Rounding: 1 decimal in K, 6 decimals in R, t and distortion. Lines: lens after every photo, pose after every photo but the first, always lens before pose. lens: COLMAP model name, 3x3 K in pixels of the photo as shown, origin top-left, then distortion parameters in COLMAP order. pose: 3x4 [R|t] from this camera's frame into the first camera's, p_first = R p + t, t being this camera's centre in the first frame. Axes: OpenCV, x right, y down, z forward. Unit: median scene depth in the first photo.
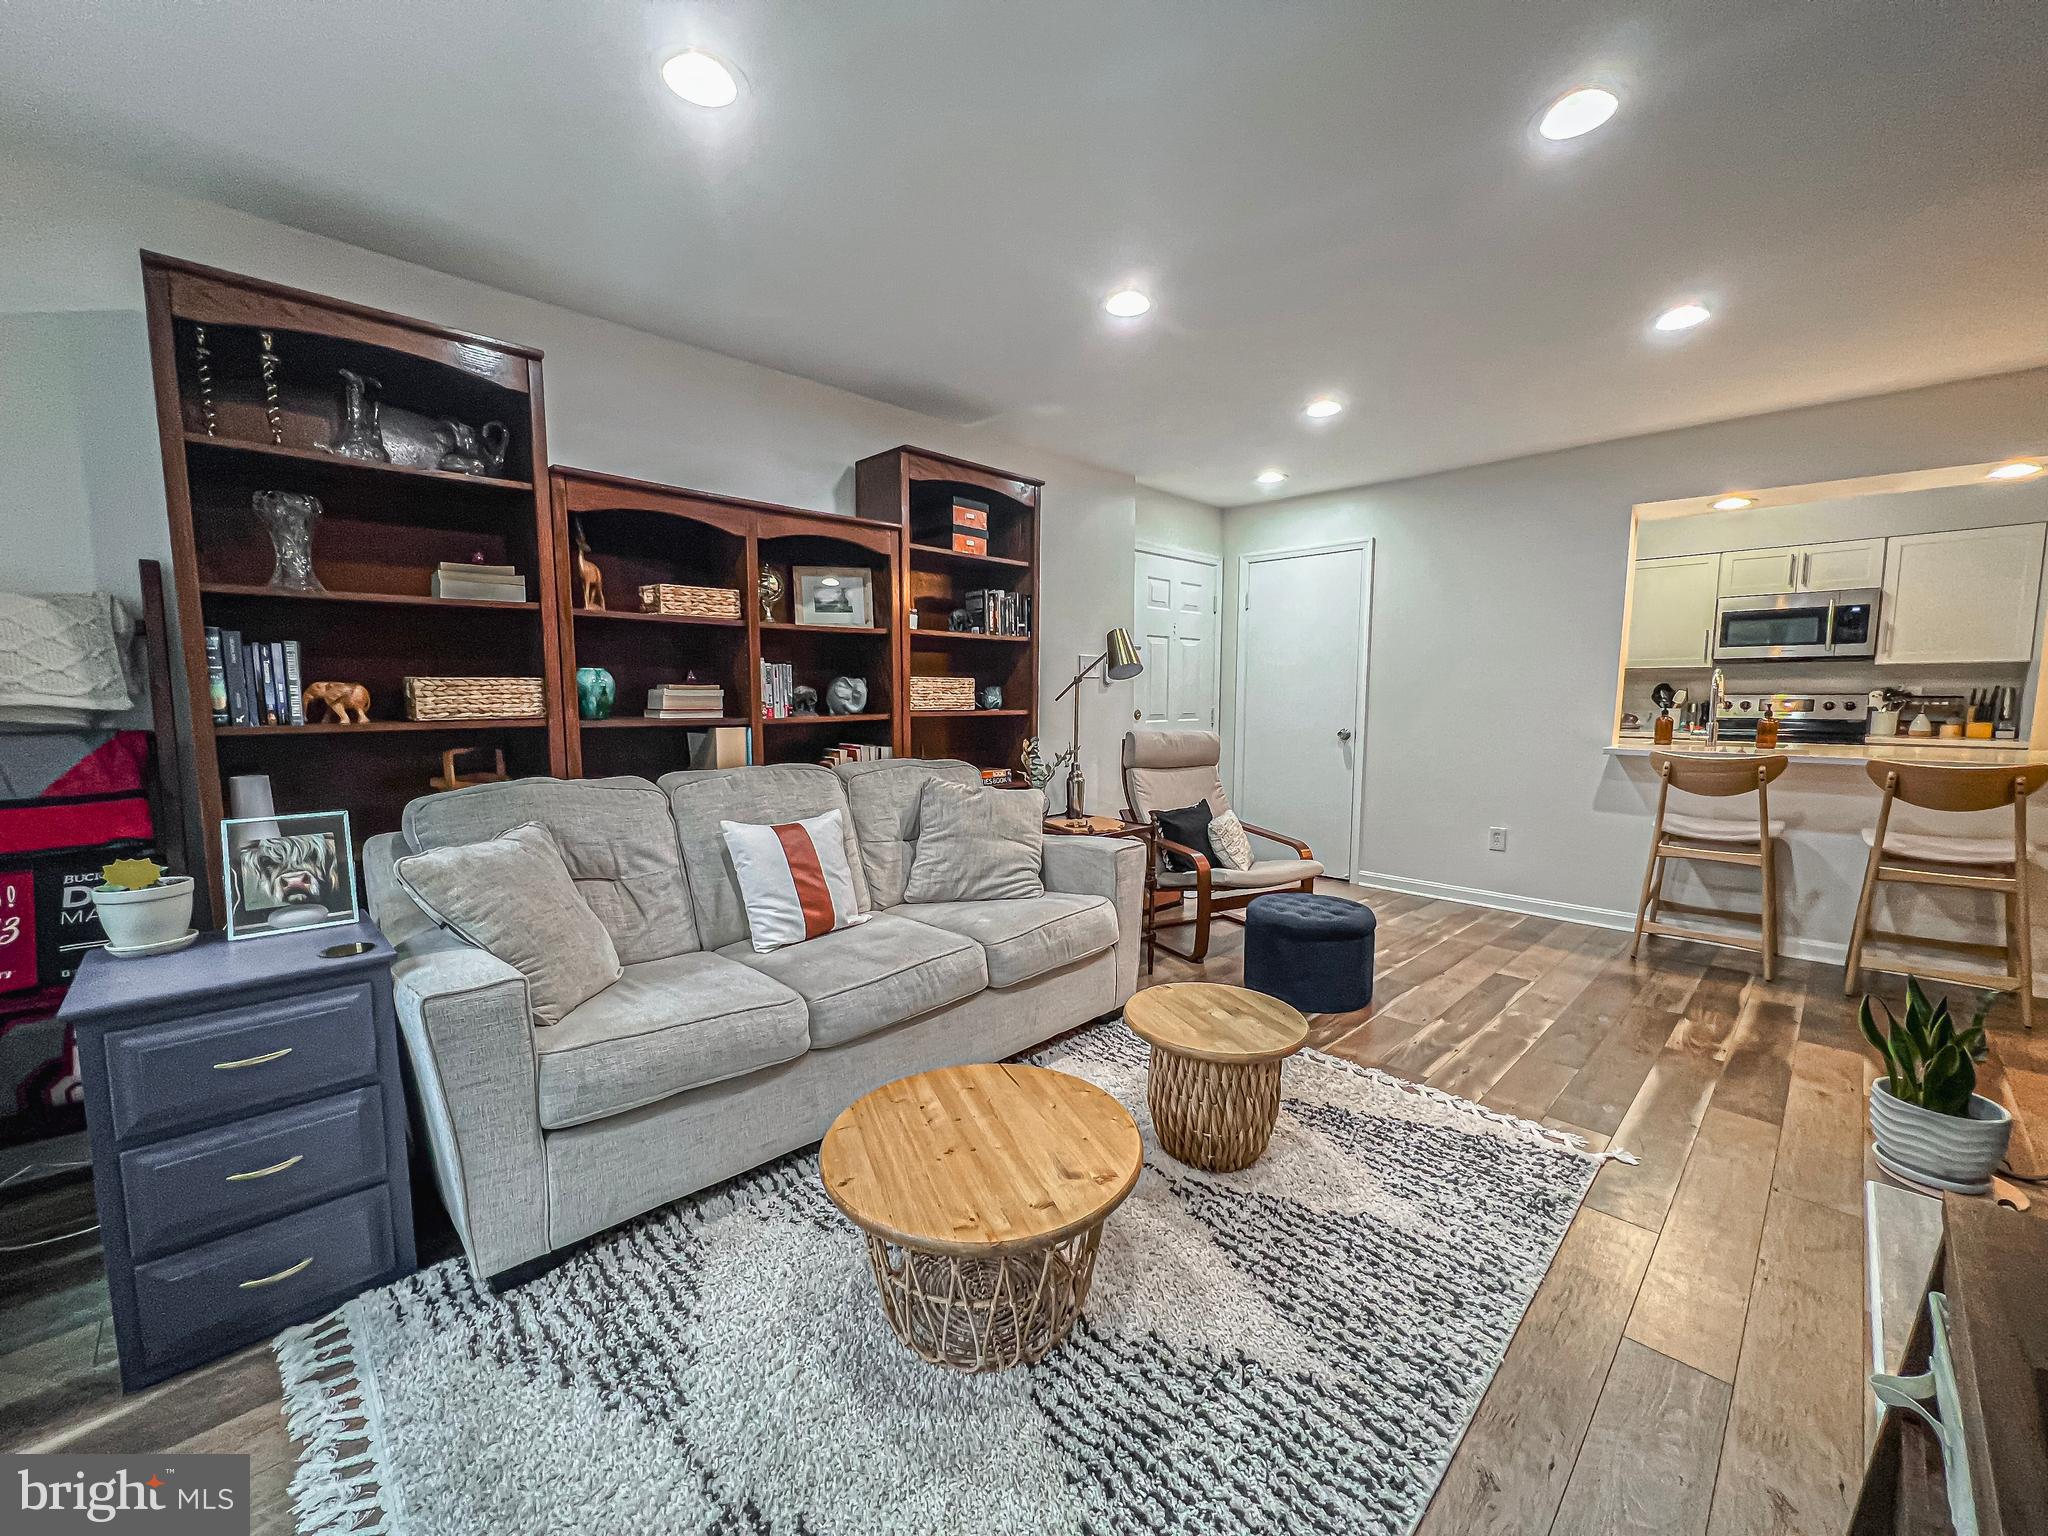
lens RADIAL K [[819.6, 0, 1024.8], [0, 819.6, 777.1], [0, 0, 1]] dist [-0.002299, 0.001006]
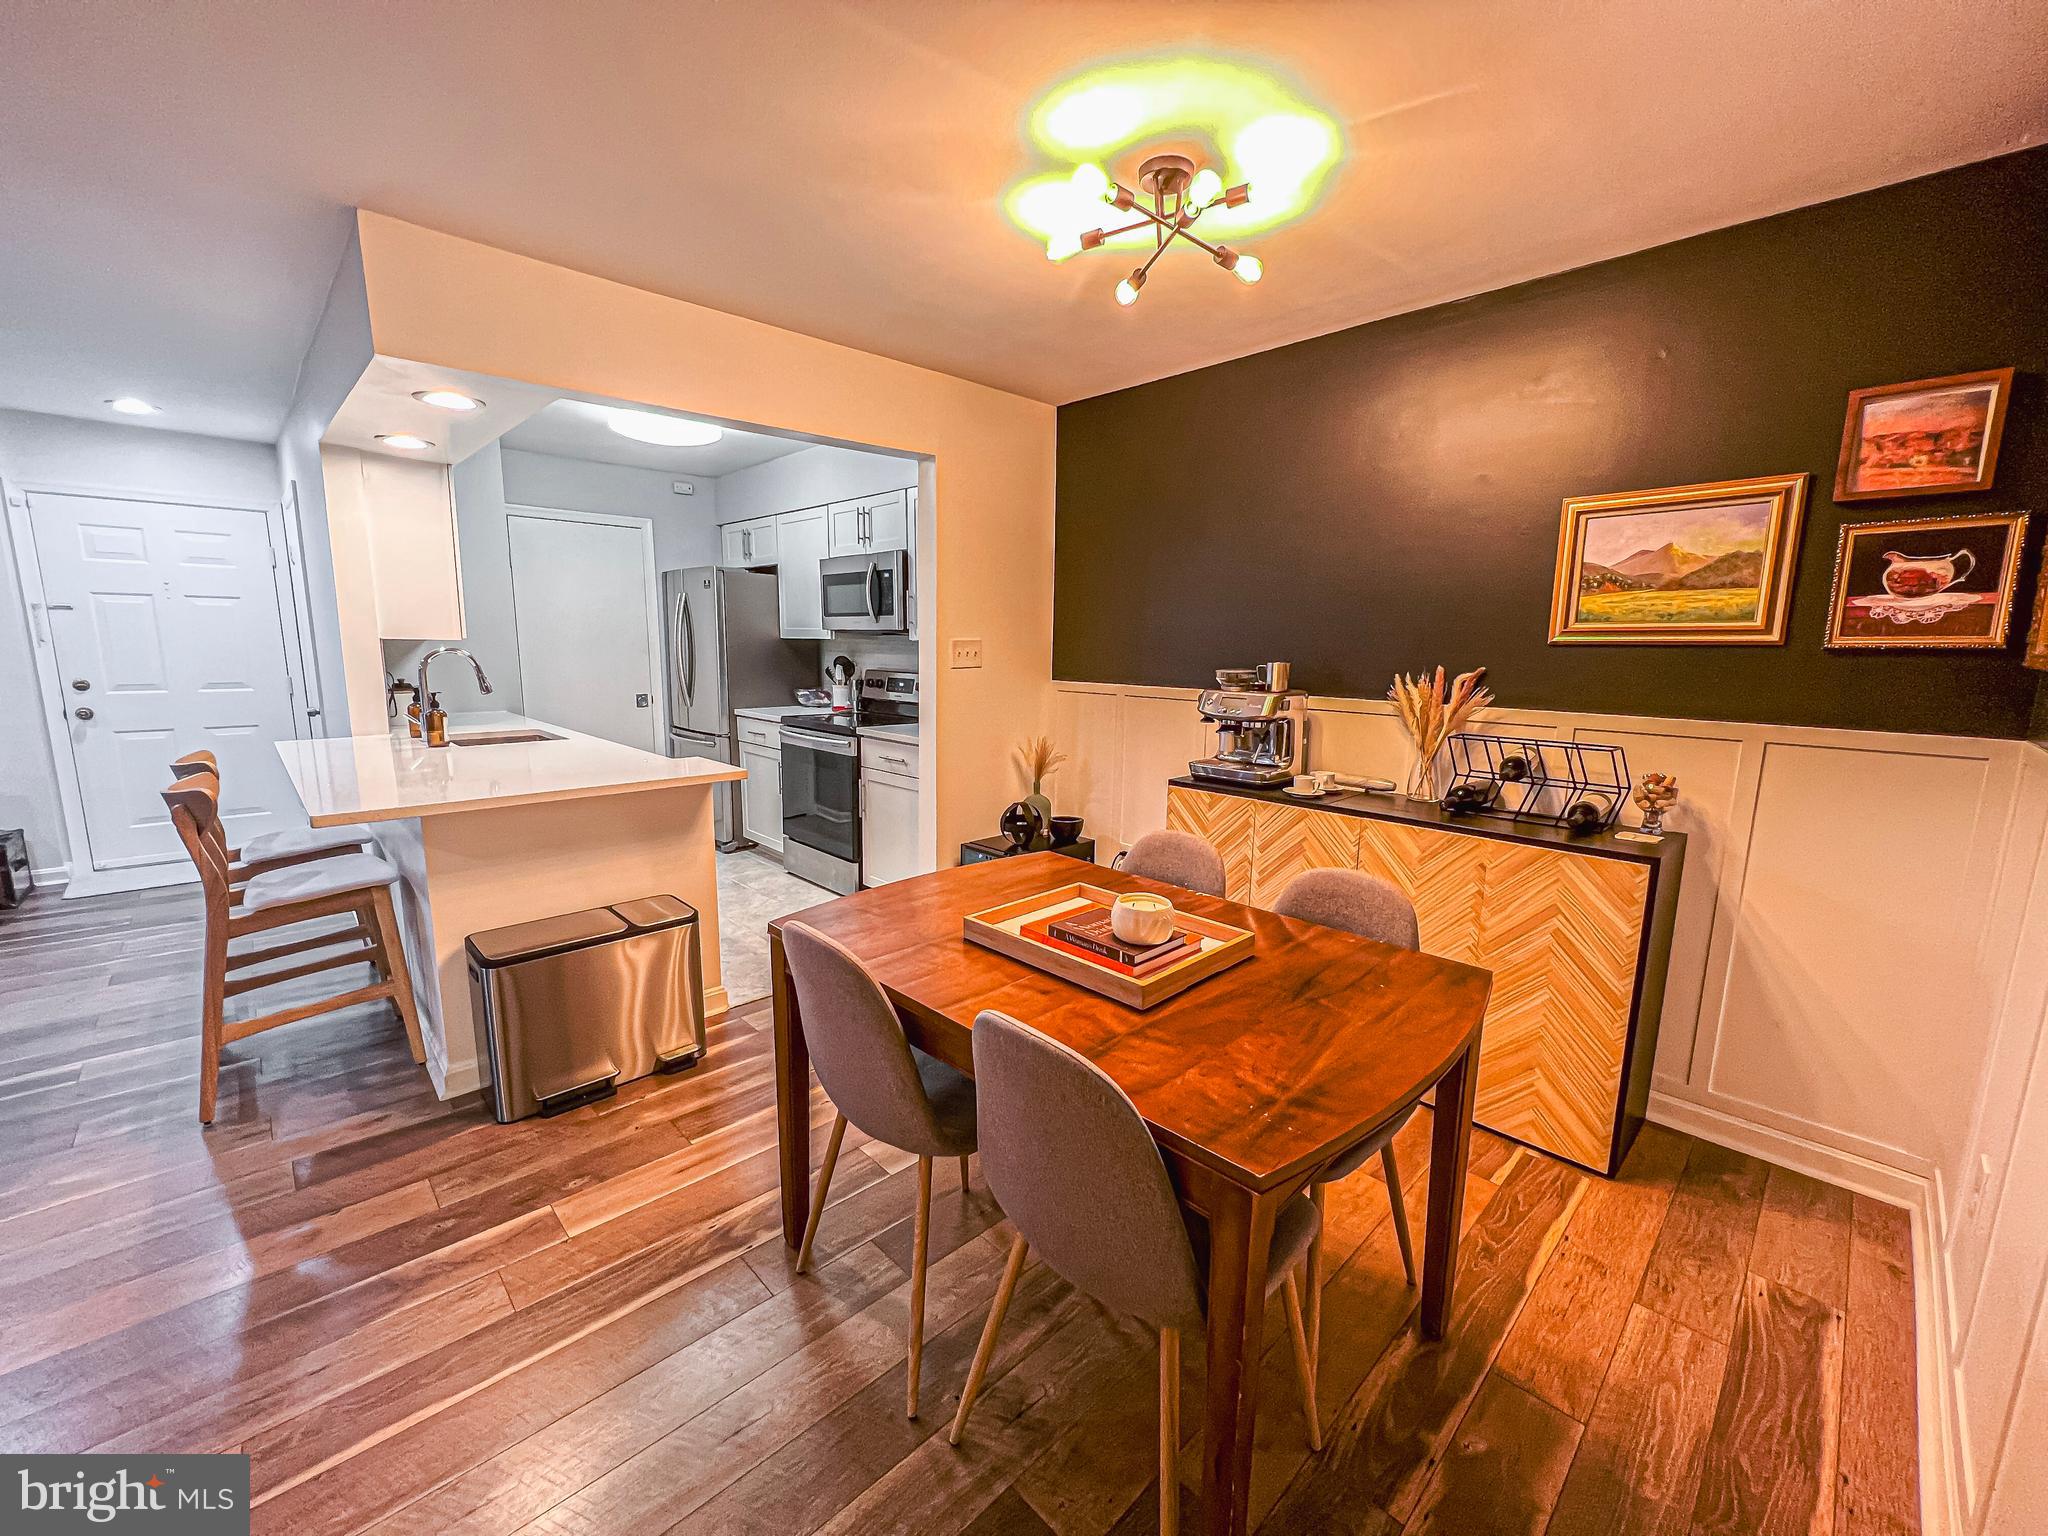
lens RADIAL K [[819.6, 0, 1024.8], [0, 819.6, 777.1], [0, 0, 1]] dist [-0.002299, 0.001006]
pose [[0.999805, 0.017735, -0.008735, 1.867414], [-0.017156, 0.997902, 0.062426, -0.081719], [0.009824, -0.062264, 0.998011, 0.223683]]
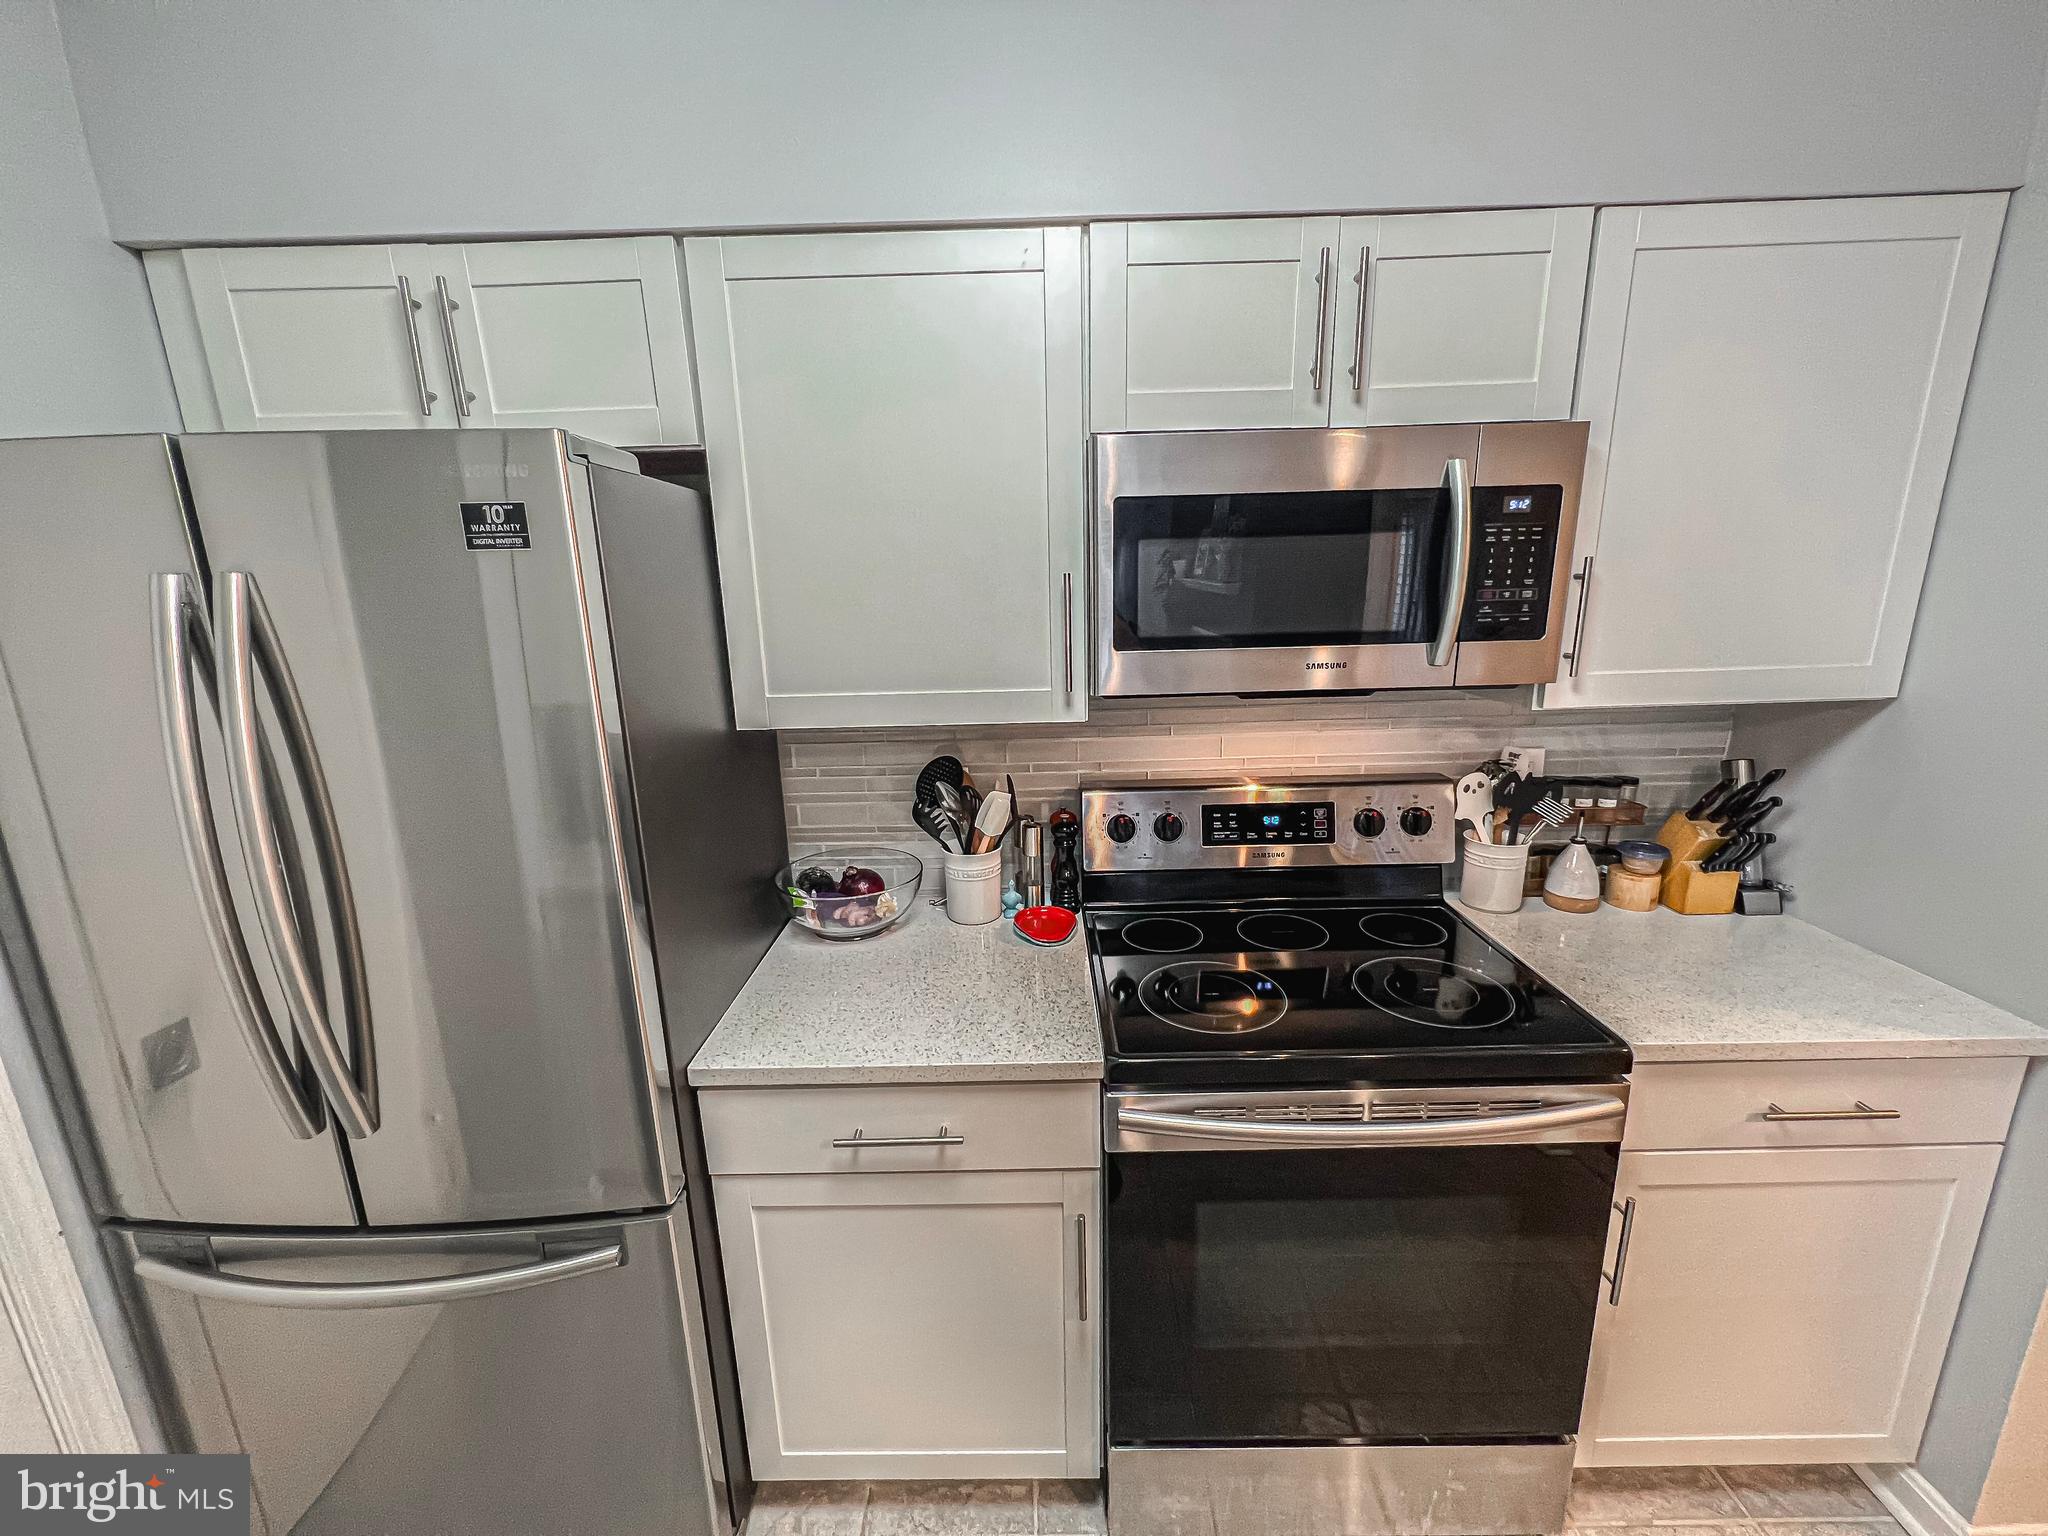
lens RADIAL K [[819.6, 0, 1024.8], [0, 819.6, 777.1], [0, 0, 1]] dist [-0.002299, 0.001006]
pose [[0.706597, -0.183795, 0.683330, 1.148445], [0.099273, 0.981876, 0.161442, -0.284309], [-0.700618, -0.046238, 0.712037, 1.473604]]
